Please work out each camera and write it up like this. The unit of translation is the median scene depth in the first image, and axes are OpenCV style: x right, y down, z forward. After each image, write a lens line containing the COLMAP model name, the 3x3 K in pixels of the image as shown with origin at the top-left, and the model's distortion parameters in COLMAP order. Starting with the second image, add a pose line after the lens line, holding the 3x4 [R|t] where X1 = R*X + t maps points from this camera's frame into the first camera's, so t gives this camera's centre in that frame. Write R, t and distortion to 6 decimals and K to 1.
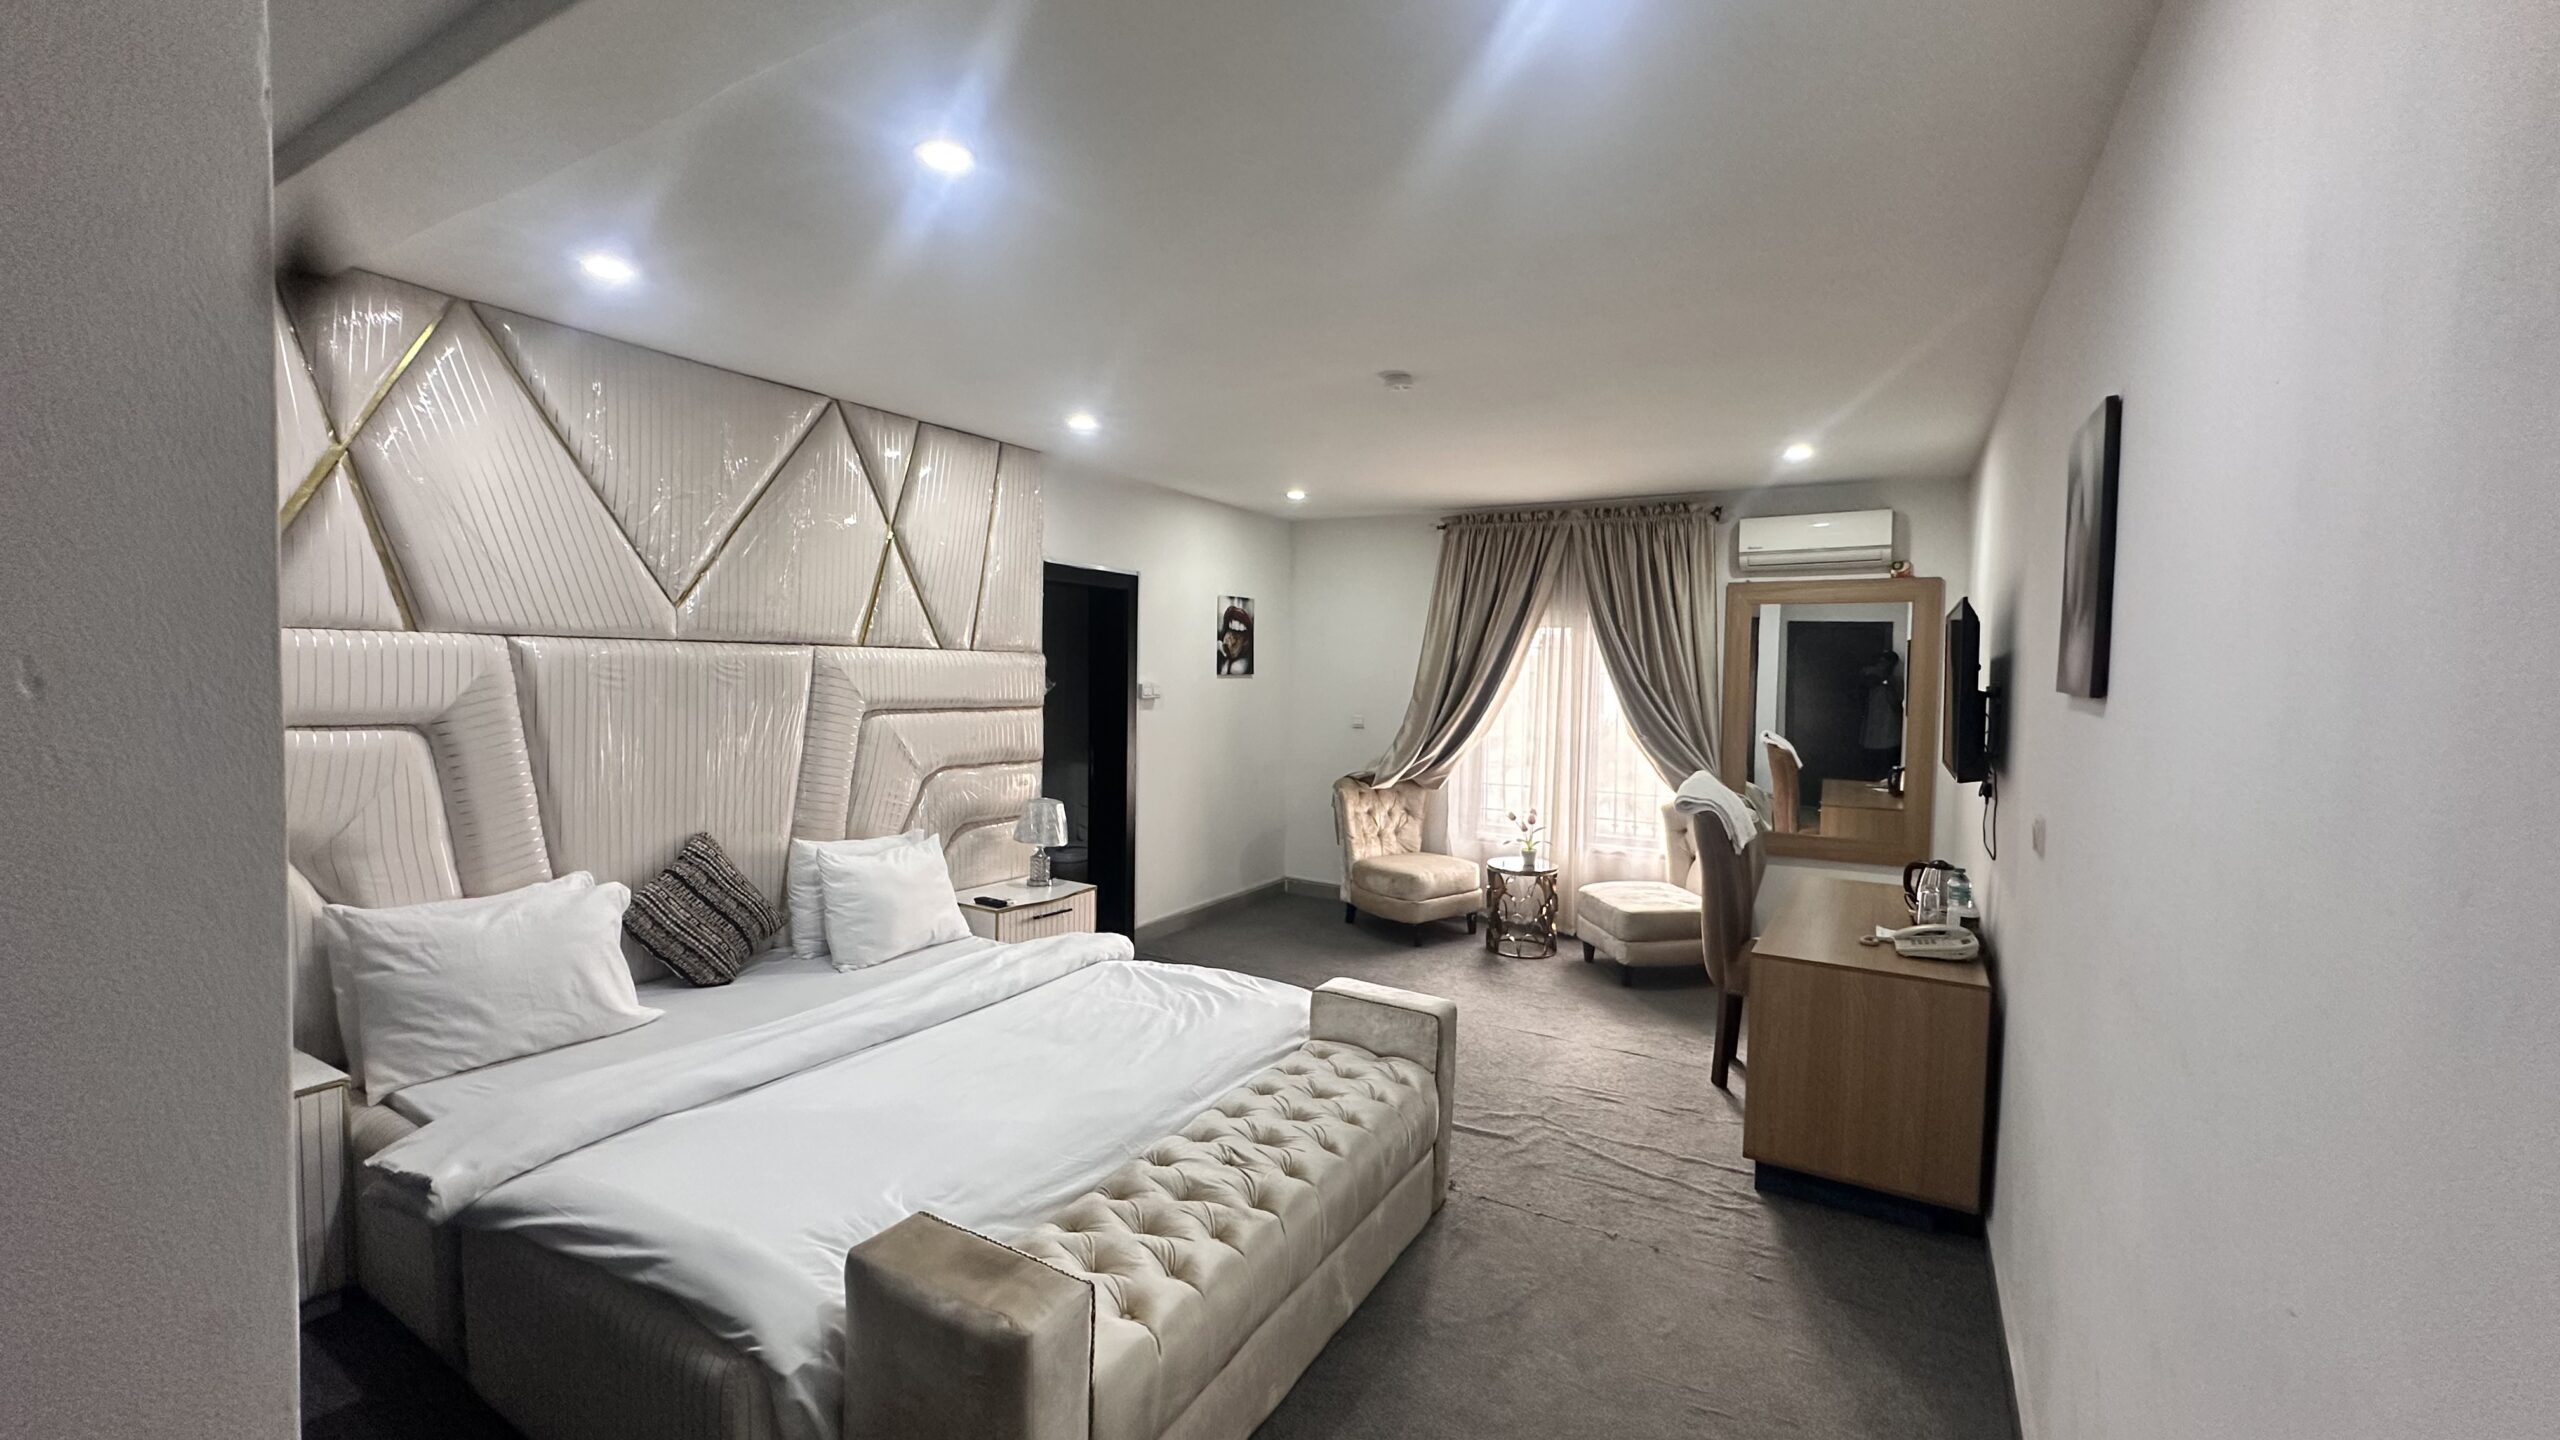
lens RADIAL K [[1023.5, 0, 1284.4], [0, 1023.5, 731.4], [0, 0, 1]] dist [-0.007598, 0.002068]
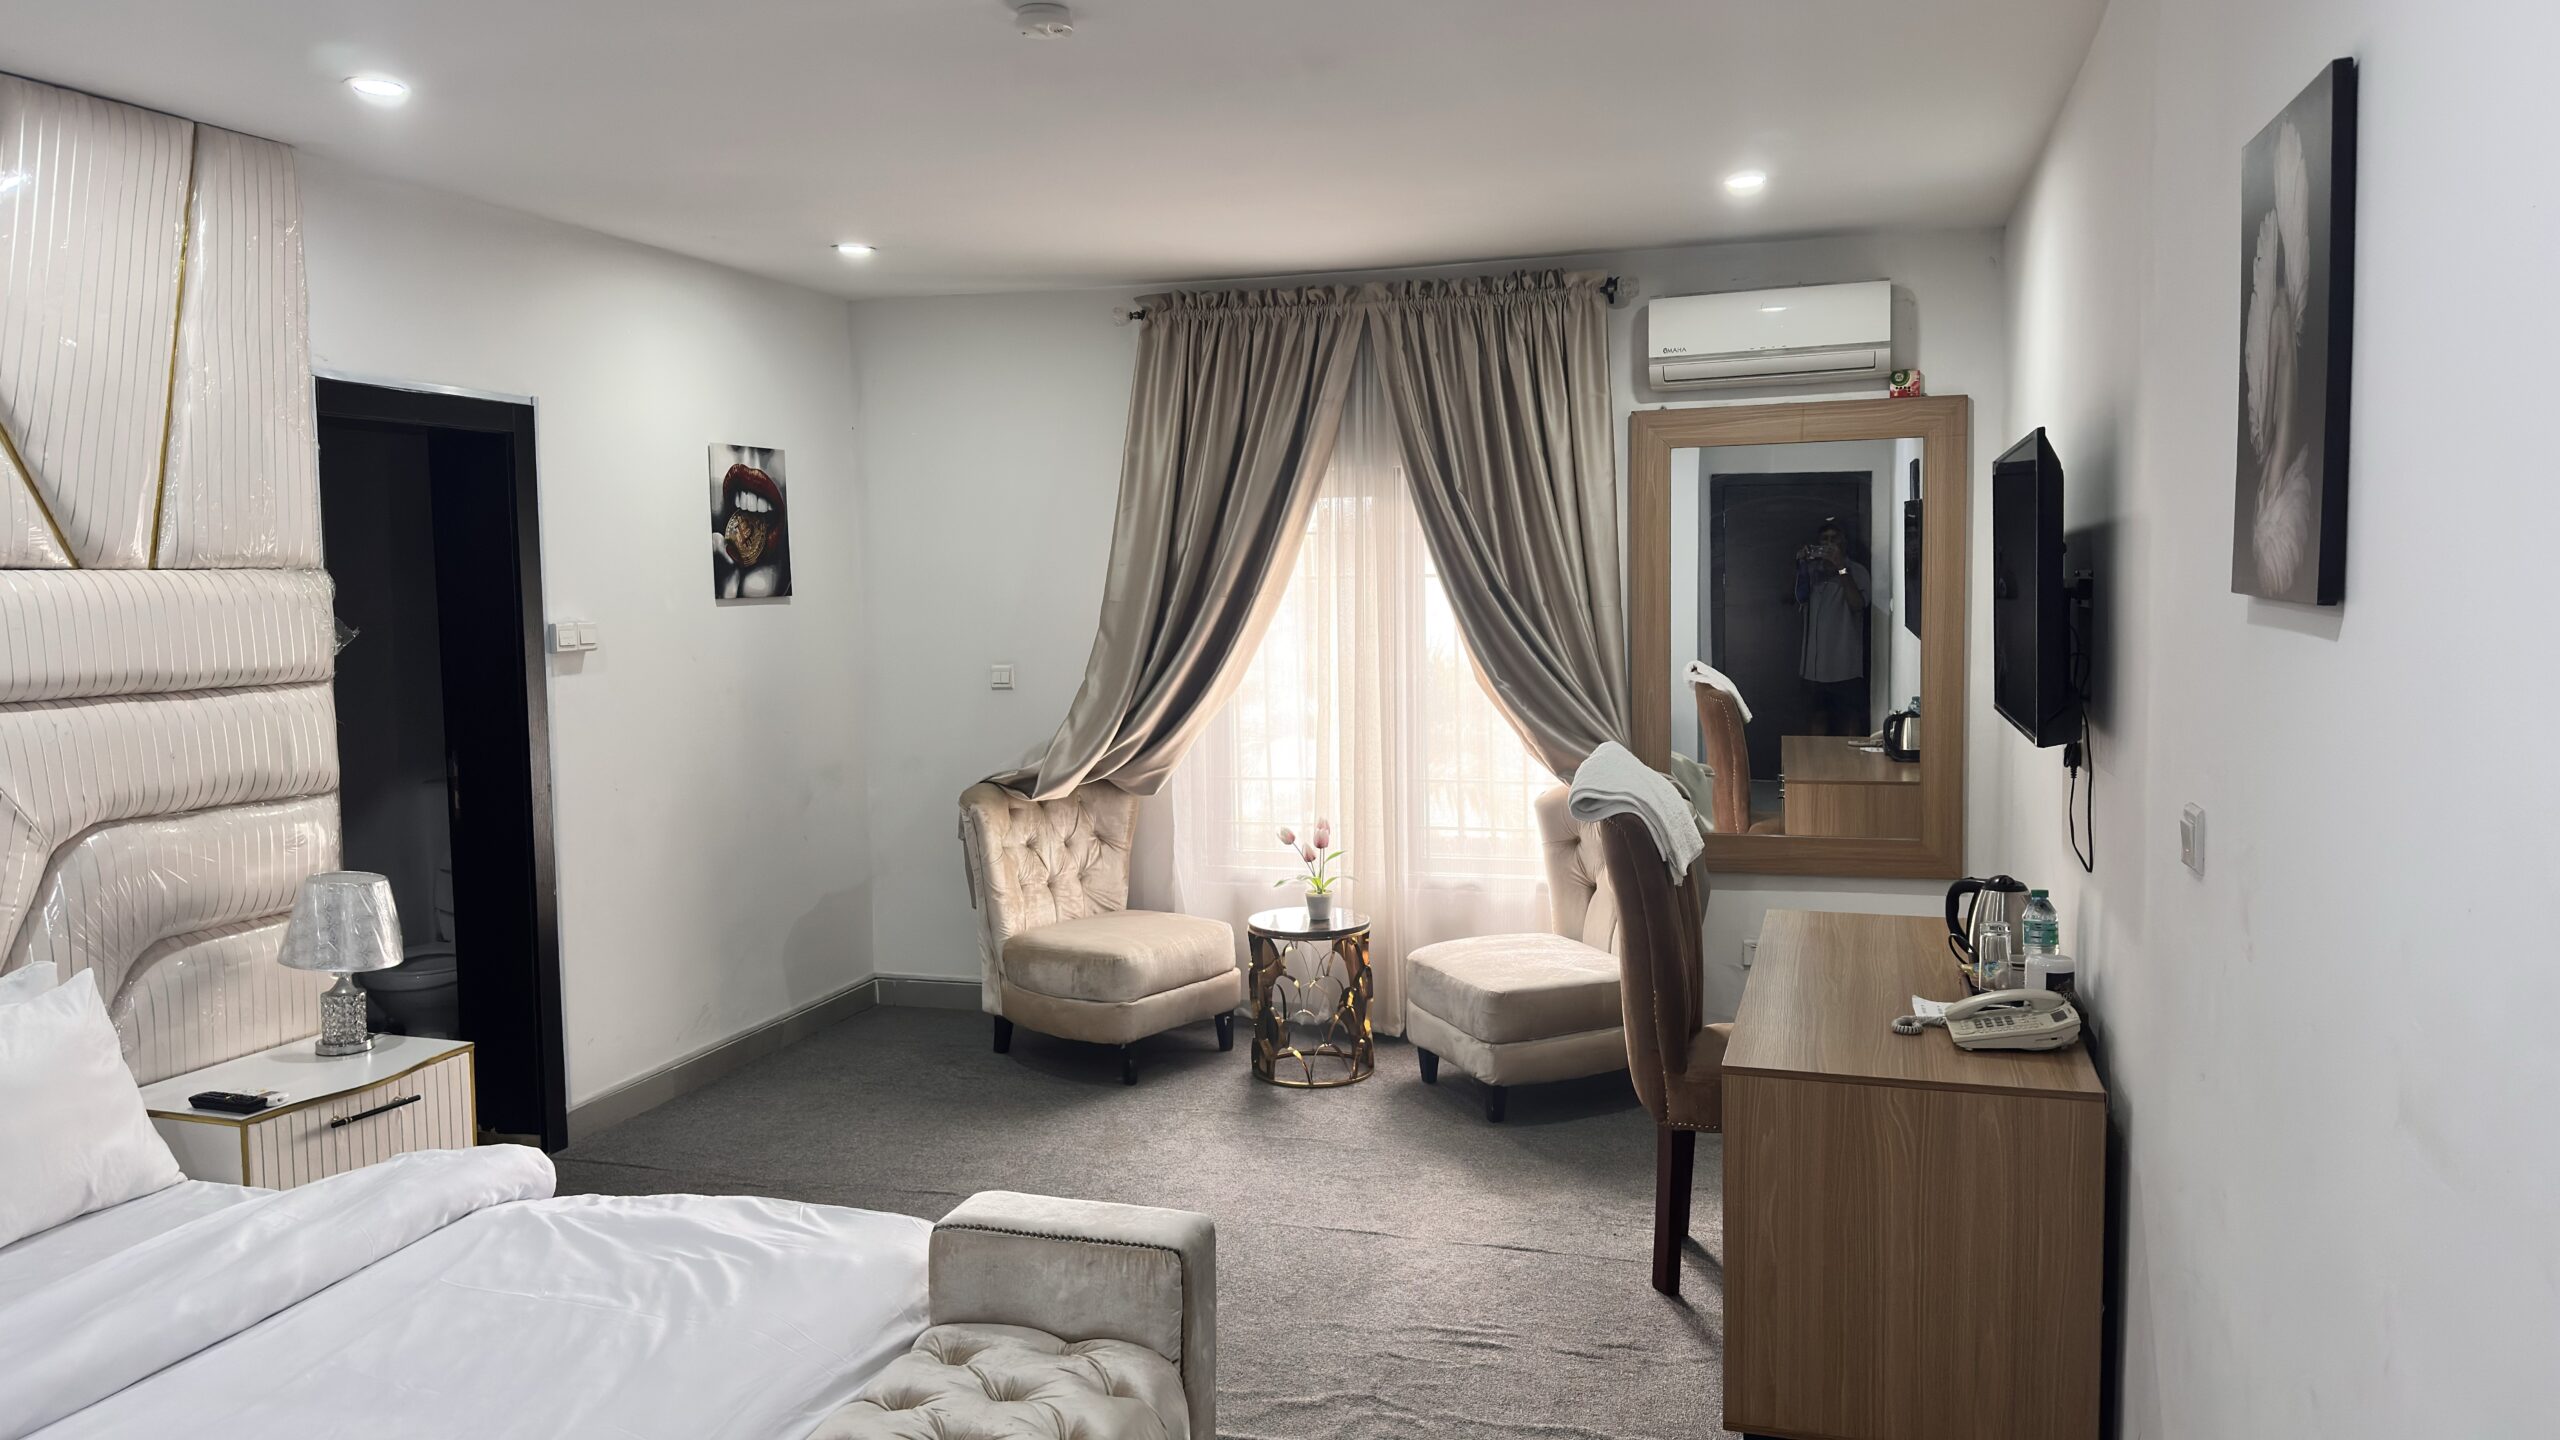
lens RADIAL K [[1803.4, 0, 1296.7], [0, 1803.4, 735.0], [0, 0, 1]] dist [0.059376, -0.076073]
pose [[0.971943, -0.051217, 0.229575, 0.006393], [0.044528, 0.998422, 0.034228, -0.008051], [-0.230965, -0.023045, 0.972689, 0.061710]]
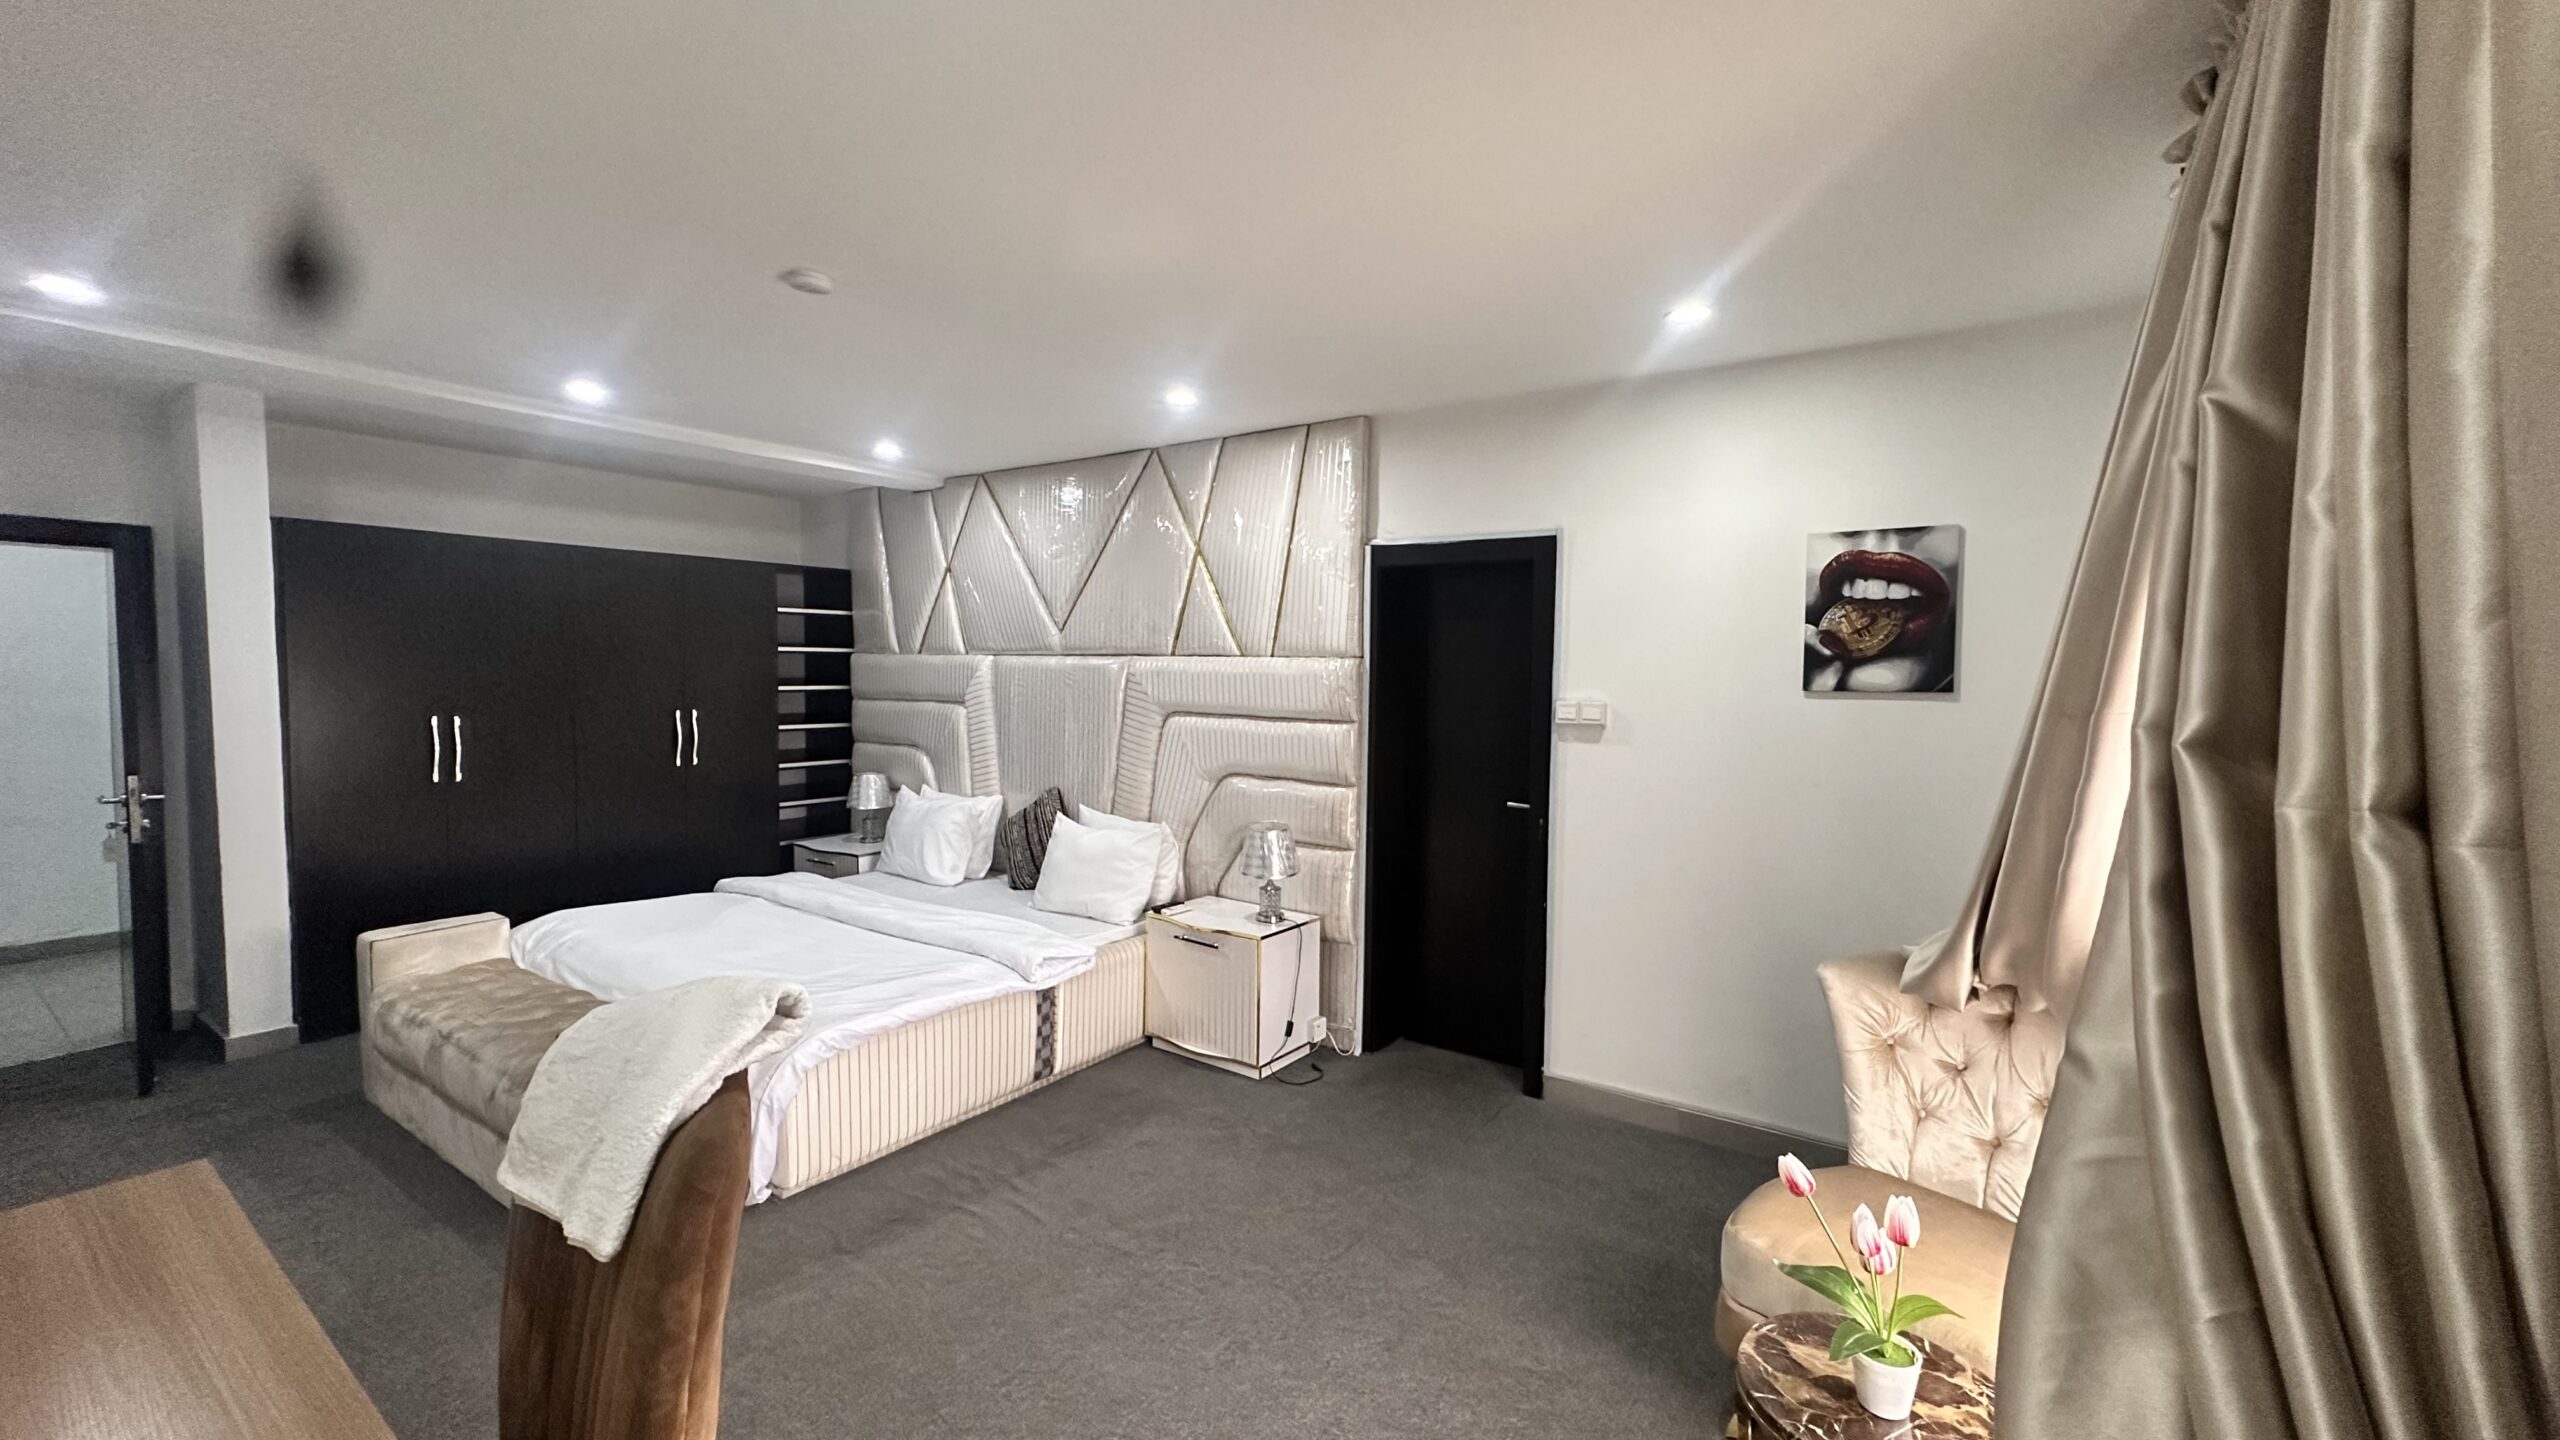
lens RADIAL K [[1023.5, 0, 1272.3], [0, 1023.5, 719.3], [0, 0, 1]] dist [-0.007598, 0.002068]
pose [[-0.076712, 0.021369, -0.996824, 0.593281], [-0.081080, 0.996325, 0.027598, -0.044223], [0.993751, 0.082940, -0.074698, 0.996665]]
